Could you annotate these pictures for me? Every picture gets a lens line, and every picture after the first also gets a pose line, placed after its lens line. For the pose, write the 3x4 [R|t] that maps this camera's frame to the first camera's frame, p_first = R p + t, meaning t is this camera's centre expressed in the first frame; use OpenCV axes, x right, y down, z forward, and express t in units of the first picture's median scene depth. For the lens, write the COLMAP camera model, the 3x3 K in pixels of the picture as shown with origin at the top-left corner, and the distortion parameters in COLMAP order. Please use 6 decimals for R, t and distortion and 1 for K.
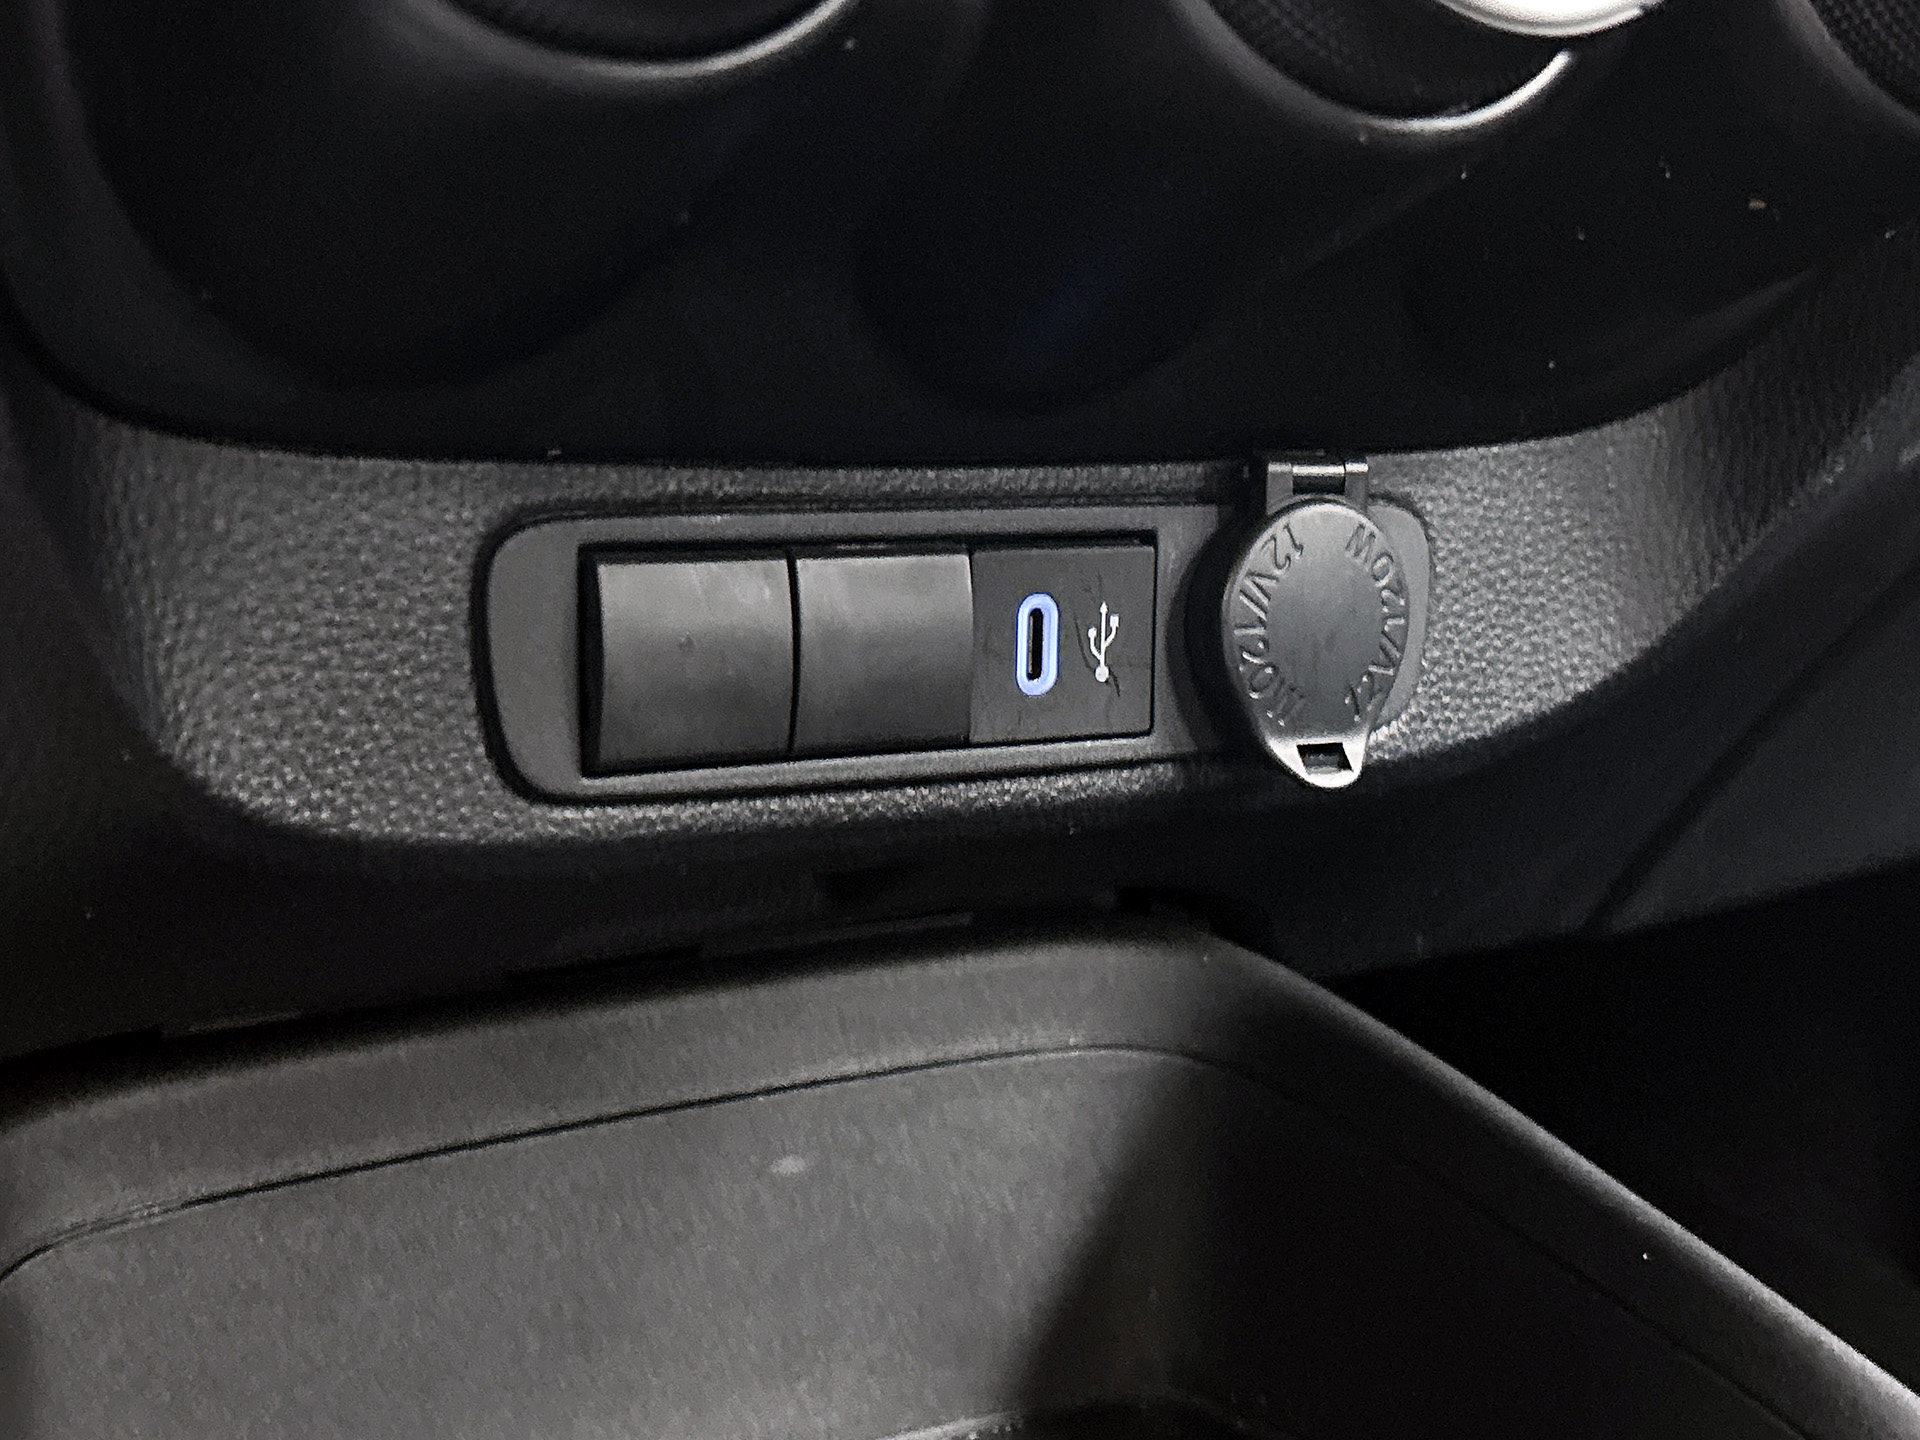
lens RADIAL K [[2610.3, 0, 960.0], [0, 2610.3, 720.0], [0, 0, 1]] dist [0.087936, -0.018357]
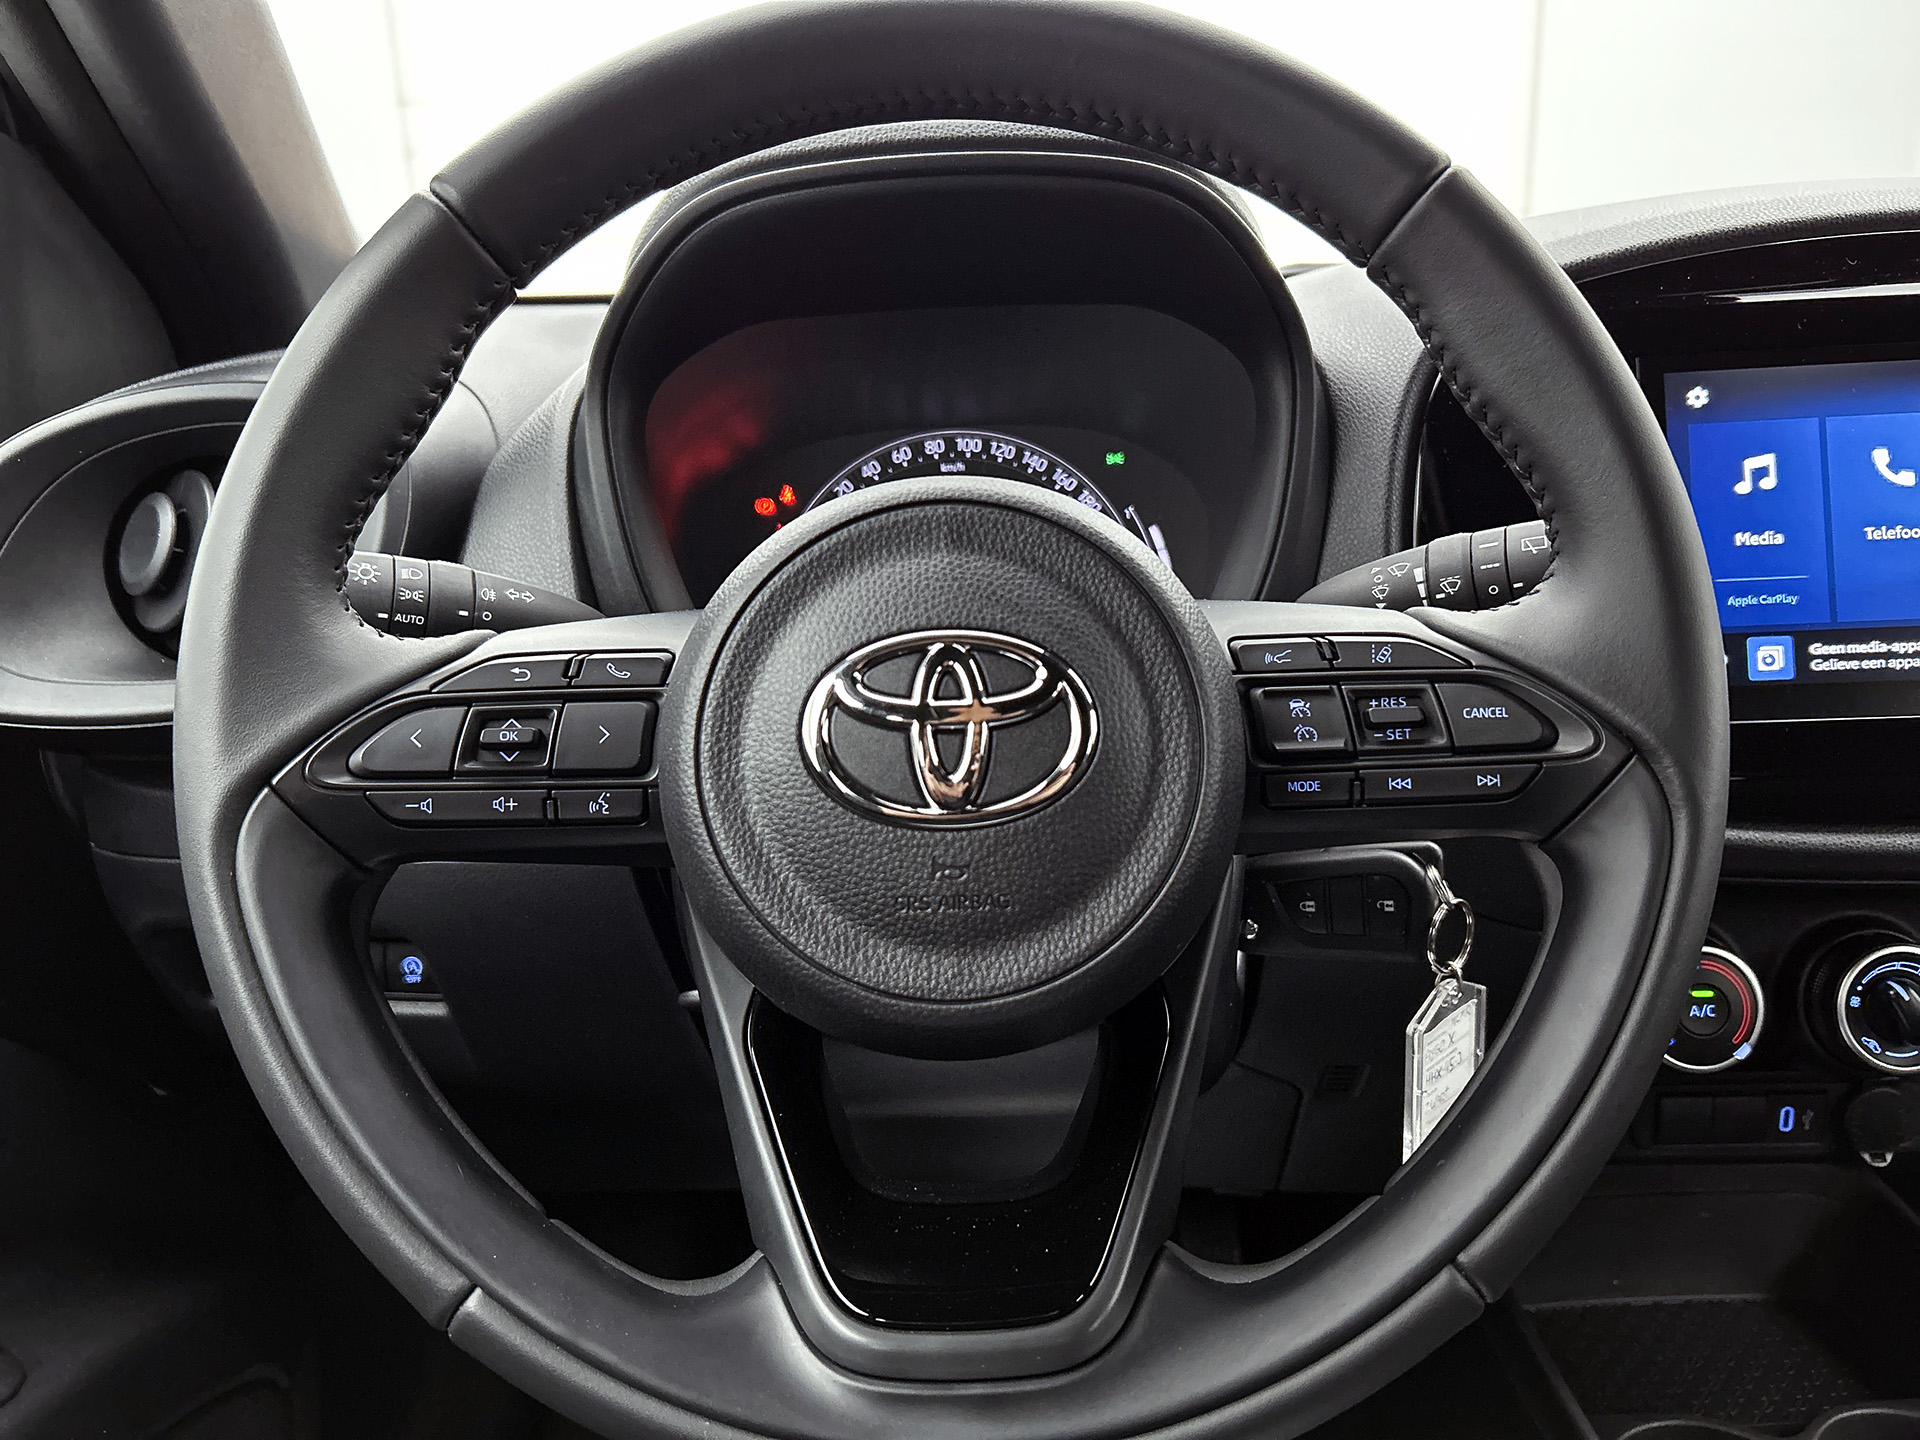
lens RADIAL K [[1452.9, 0, 964.3], [0, 1452.9, 701.8], [0, 0, 1]] dist [0.001504, -0.001675]
pose [[0.856858, 0.066765, -0.511212, 0.043551], [-0.037845, 0.997049, 0.066784, -0.700729], [0.514162, -0.037878, 0.856856, -1.335578]]
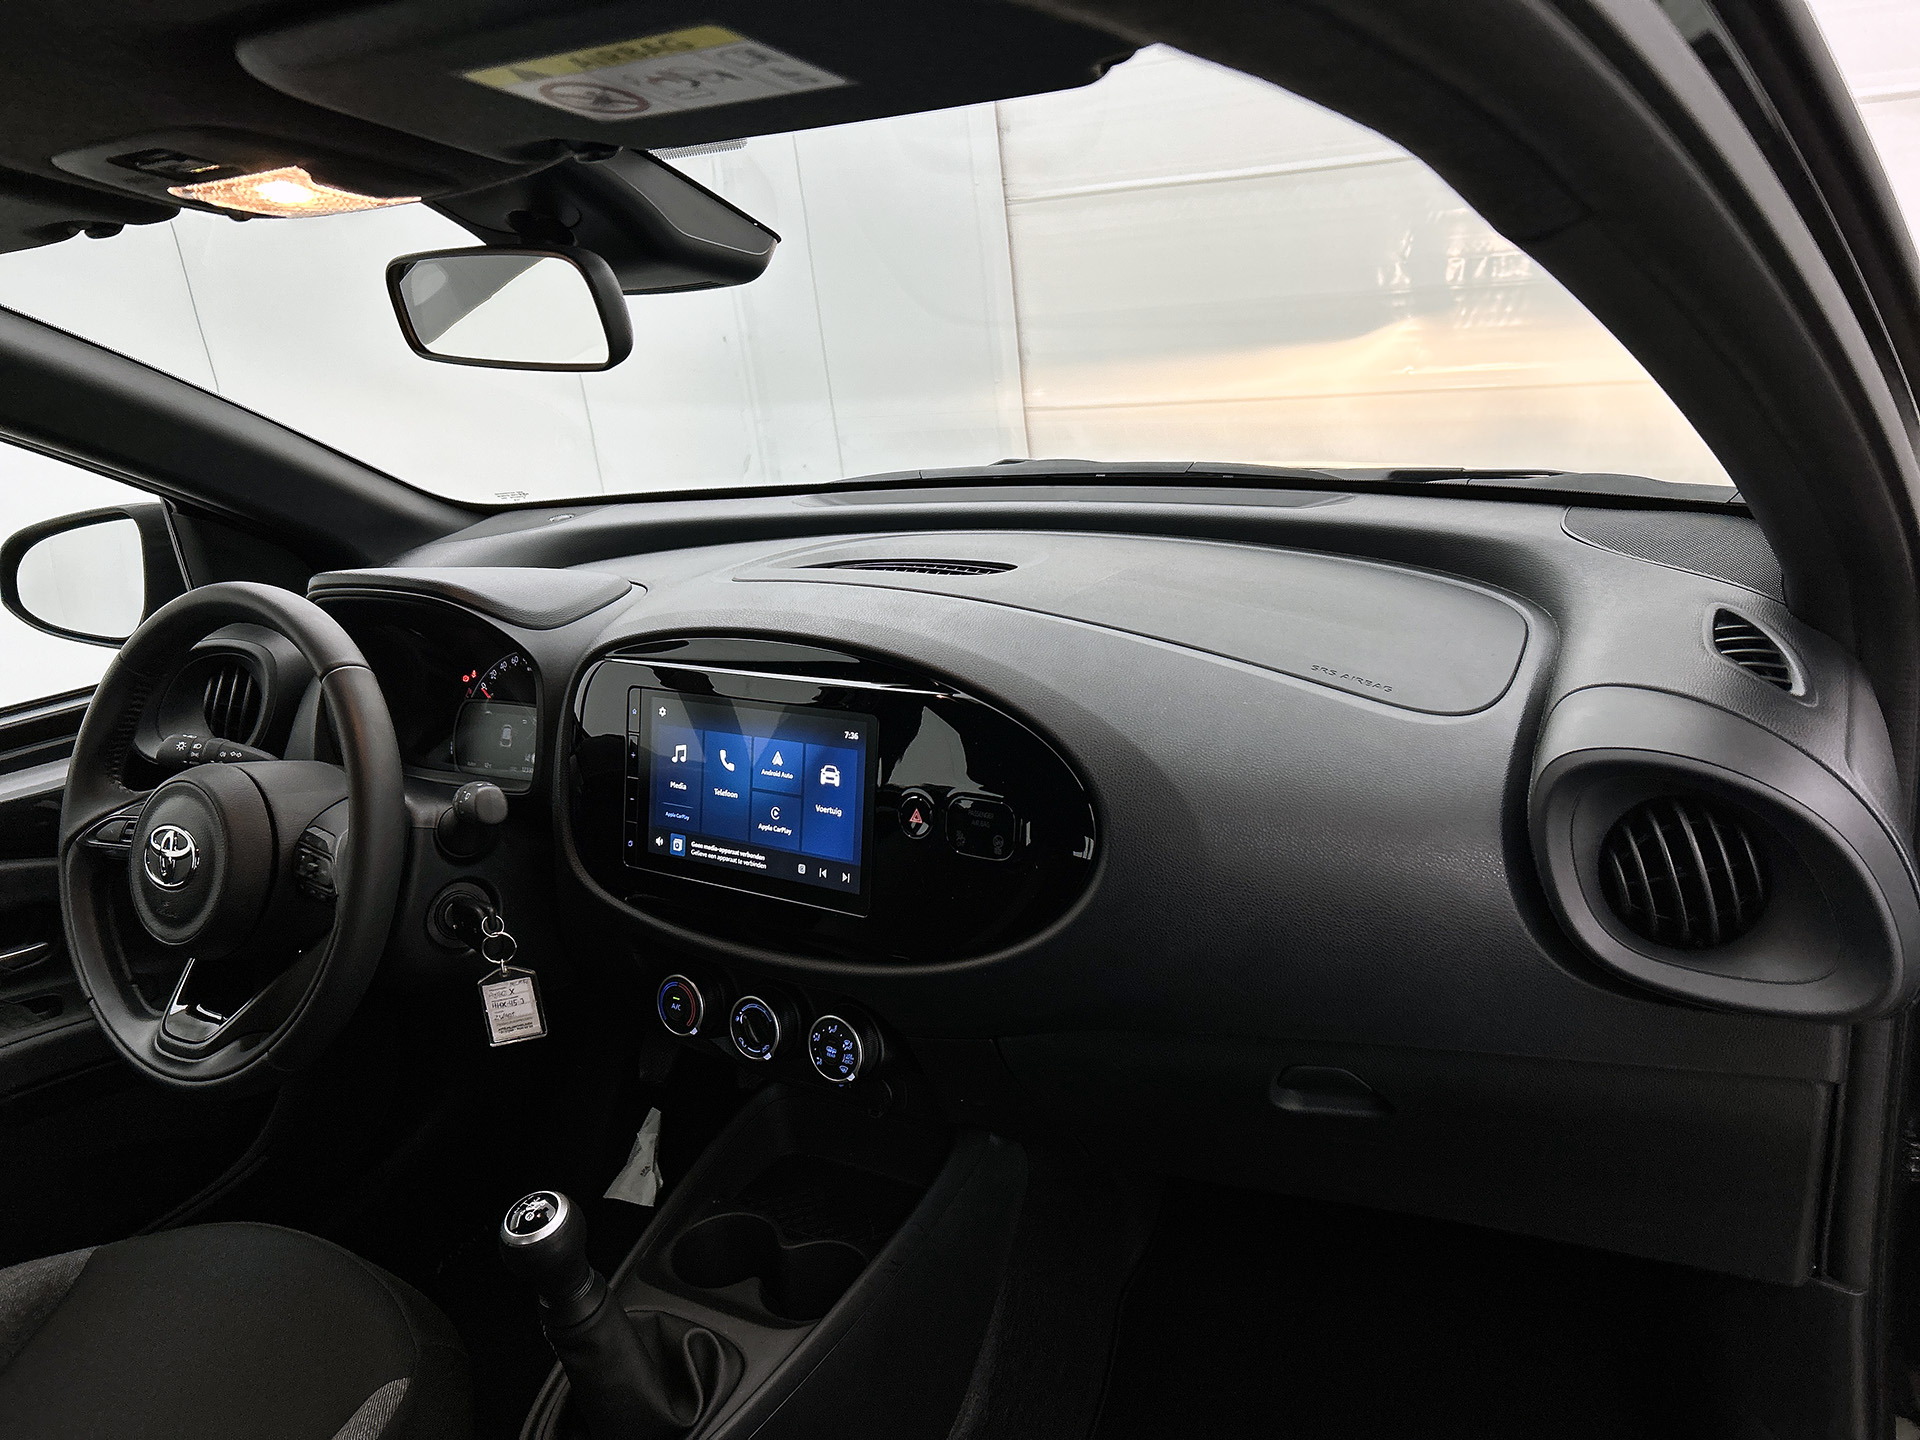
lens RADIAL K [[1435.5, 0, 924.2], [0, 1435.5, 688.3], [0, 0, 1]] dist [0.081102, -0.128468]
pose [[0.457125, 0.199720, -0.866688, 3.111884], [-0.052435, 0.978818, 0.197903, -1.735441], [0.887855, -0.045022, 0.457915, -0.439740]]
